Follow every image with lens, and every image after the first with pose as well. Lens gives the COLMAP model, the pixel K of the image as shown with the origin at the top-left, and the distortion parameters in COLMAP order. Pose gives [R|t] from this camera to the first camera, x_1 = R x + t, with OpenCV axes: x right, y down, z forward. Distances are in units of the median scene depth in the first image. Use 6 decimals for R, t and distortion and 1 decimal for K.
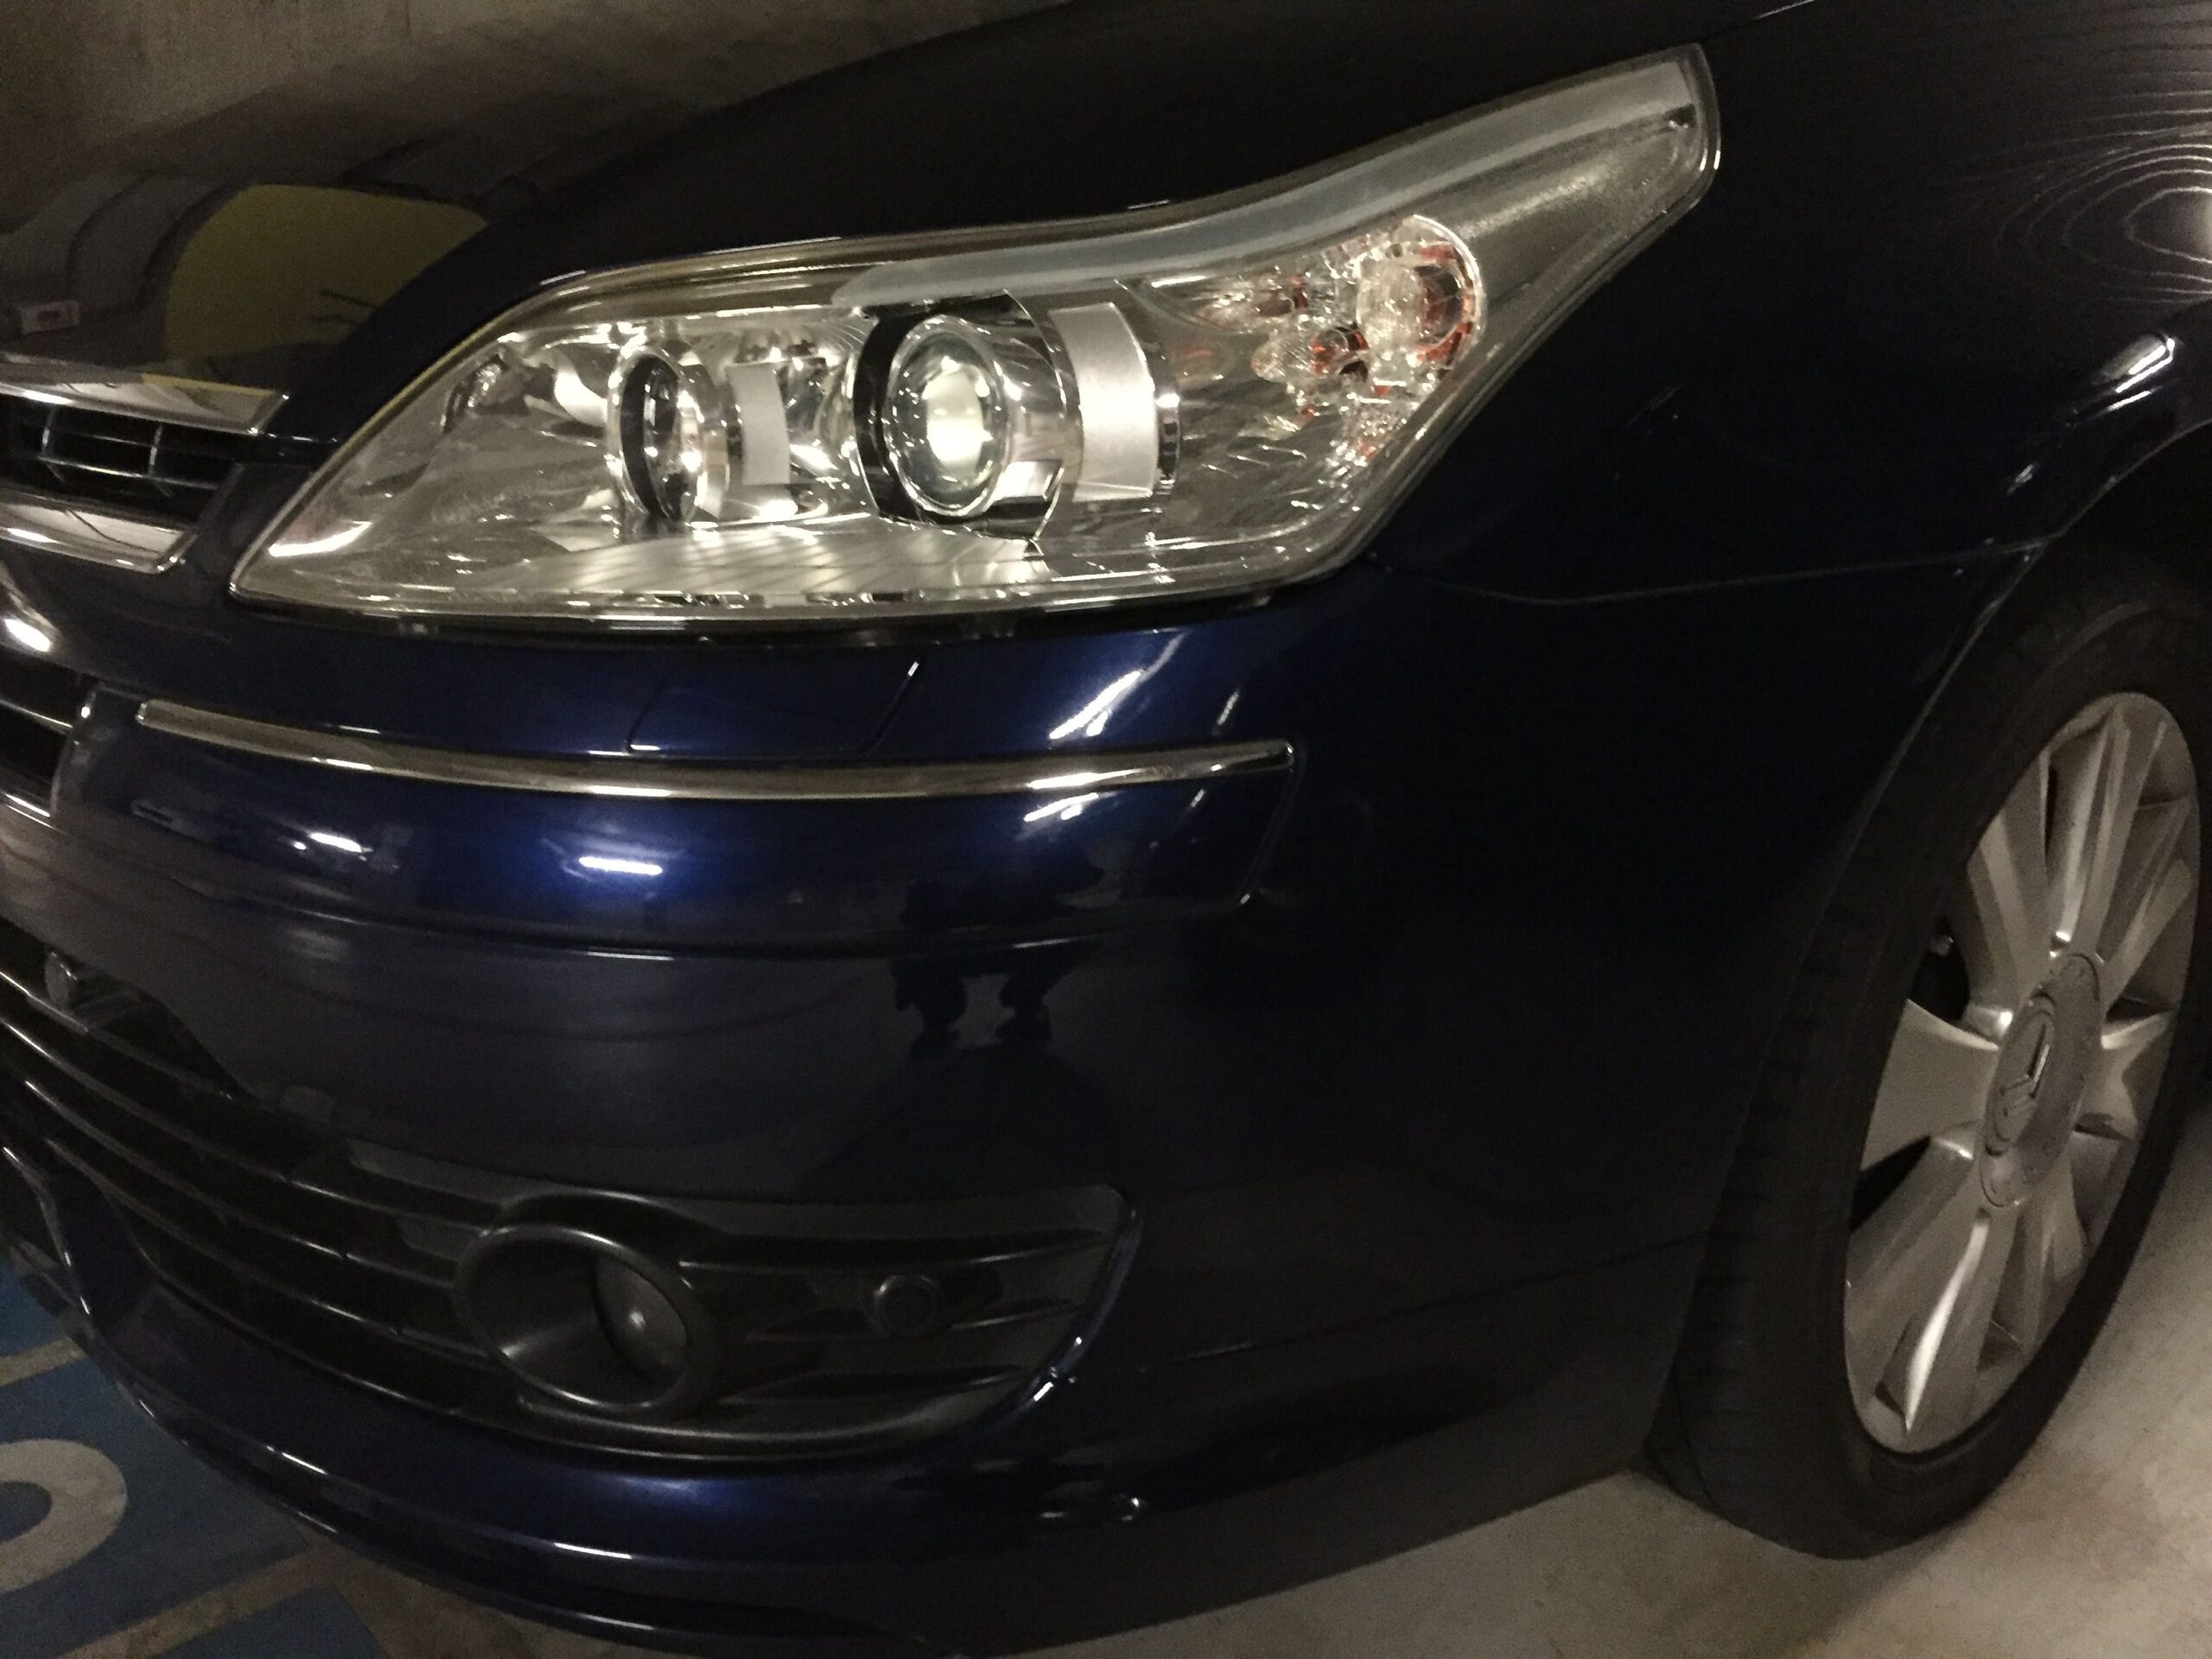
lens RADIAL K [[1670.0, 0, 1106.0], [0, 1670.0, 829.5], [0, 0, 1]] dist [-0.000992, -0.000297]
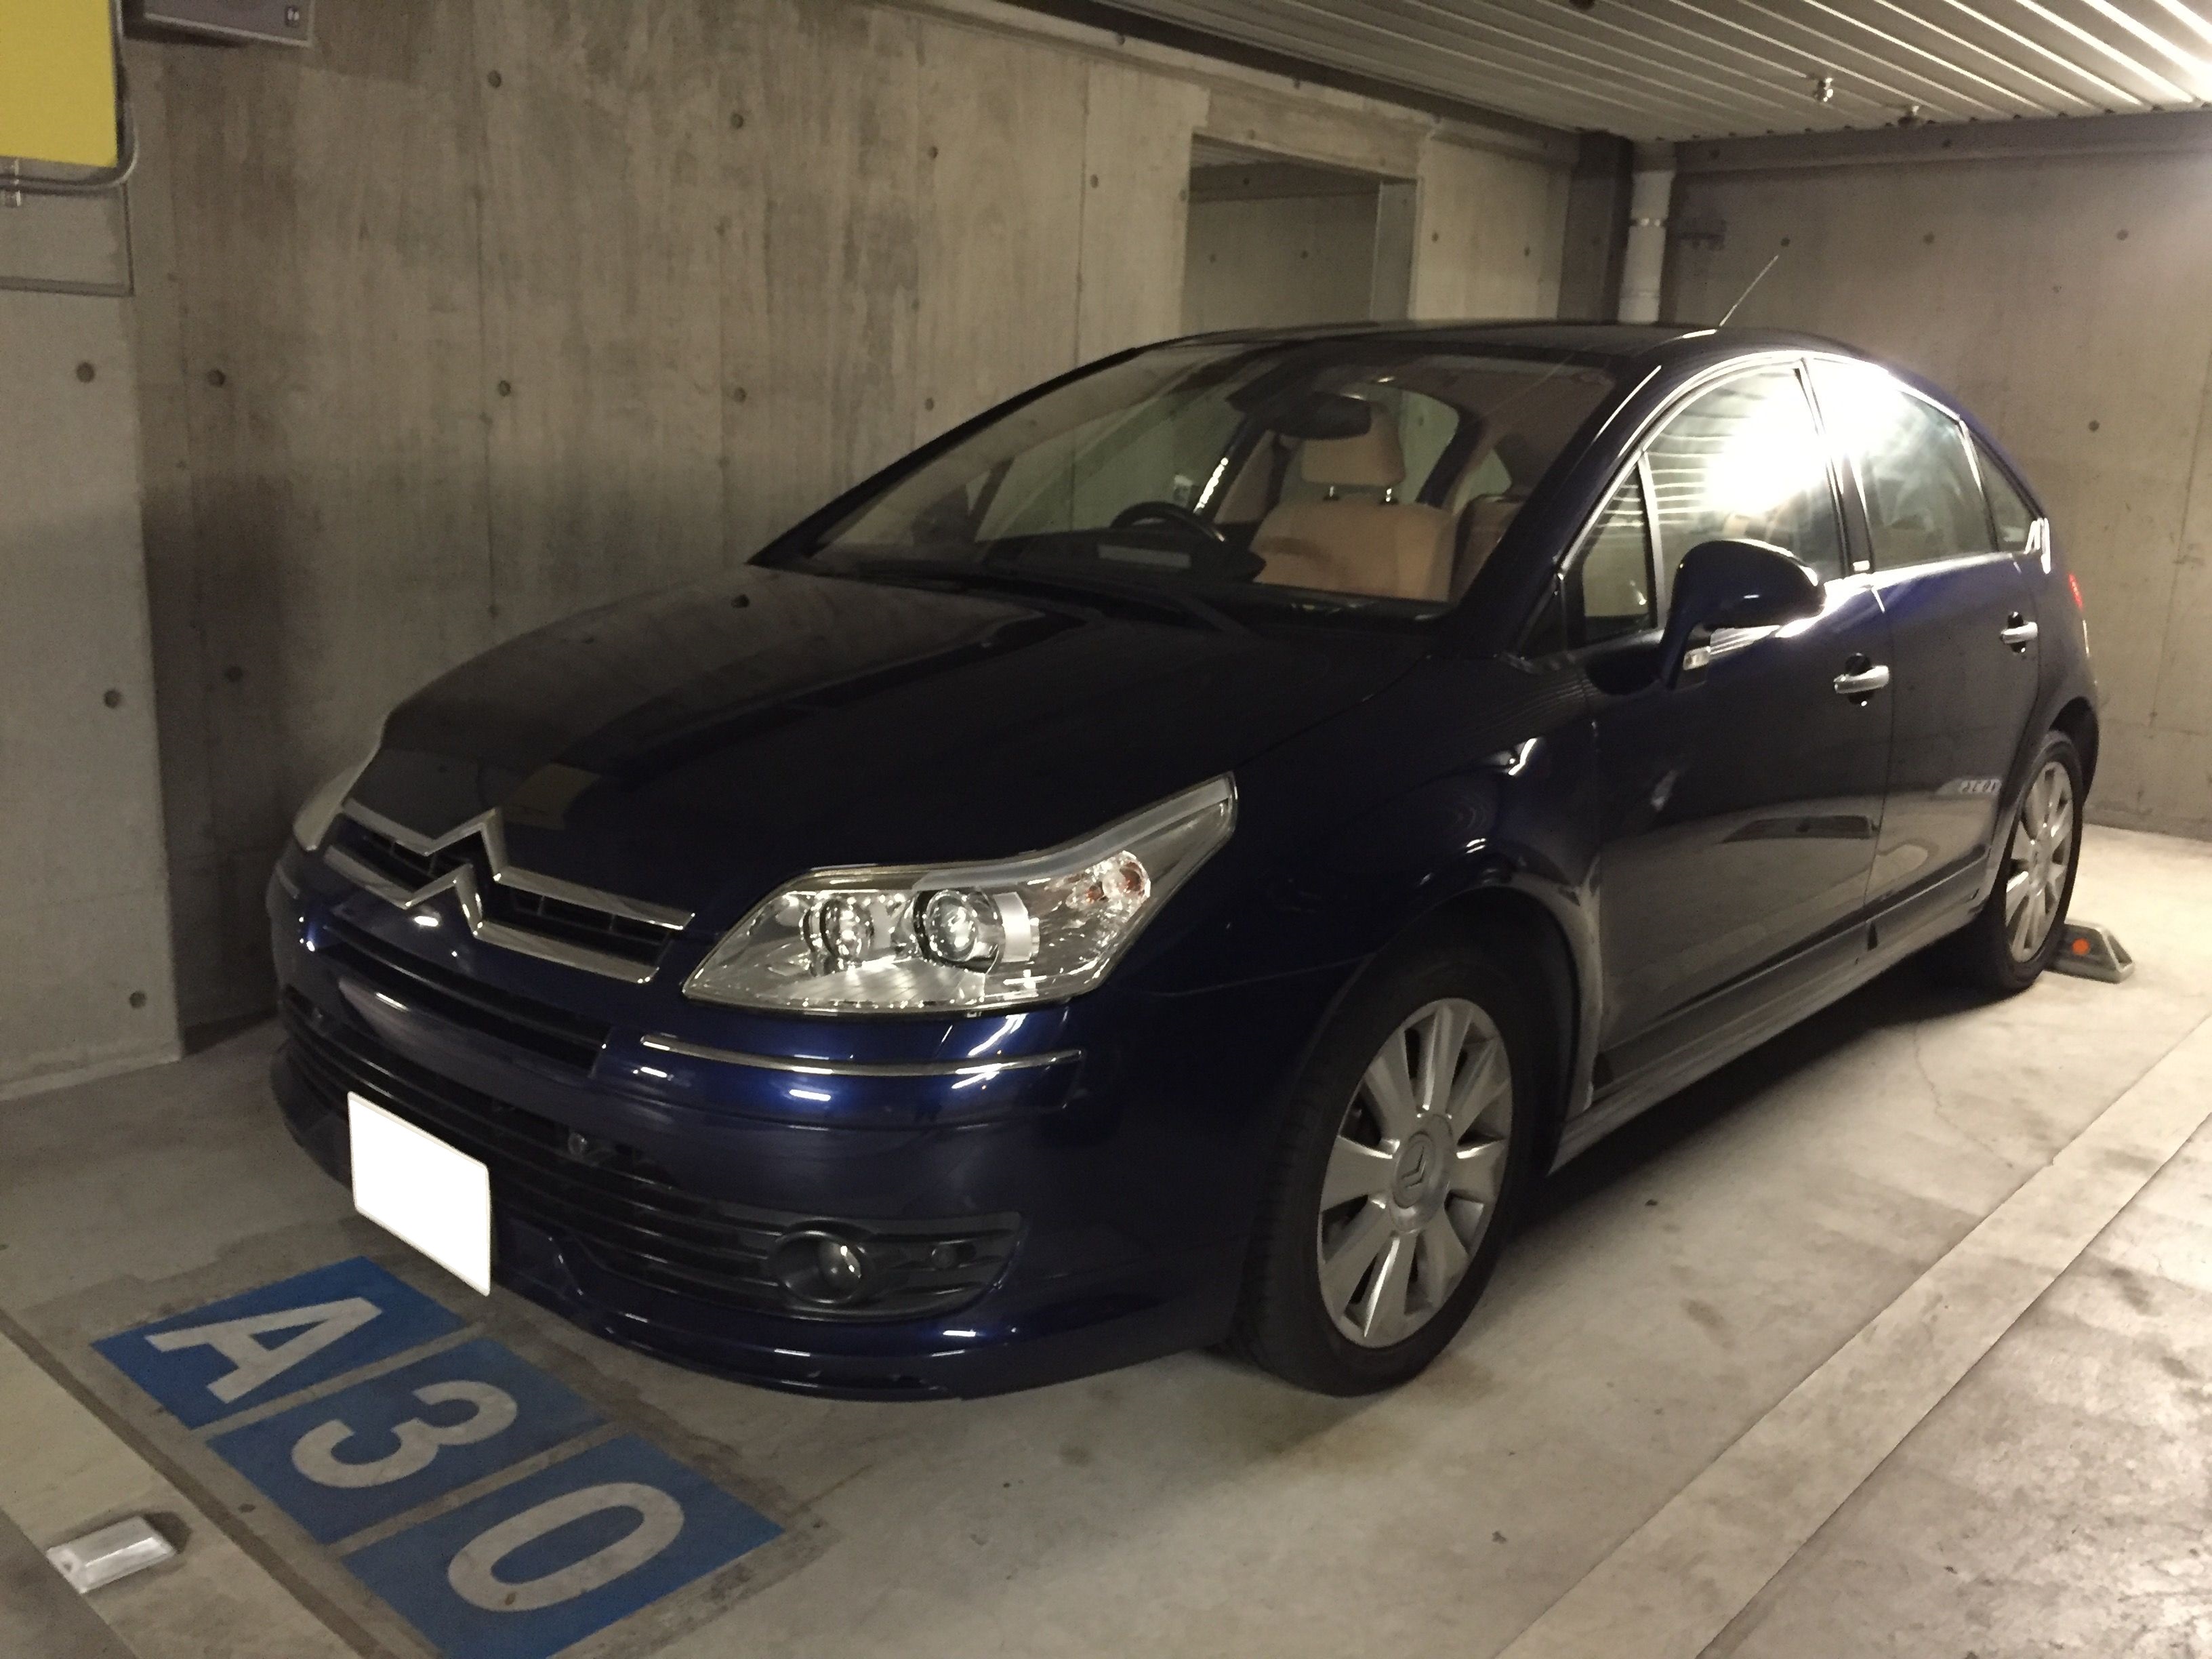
lens RADIAL K [[1670.0, 0, 1106.0], [0, 1670.0, 829.5], [0, 0, 1]] dist [-0.000992, -0.000297]
pose [[0.993414, -0.000373, 0.114578, -0.148199], [0.011093, 0.995610, -0.092940, -0.138470], [-0.114041, 0.093599, 0.989057, -1.614687]]
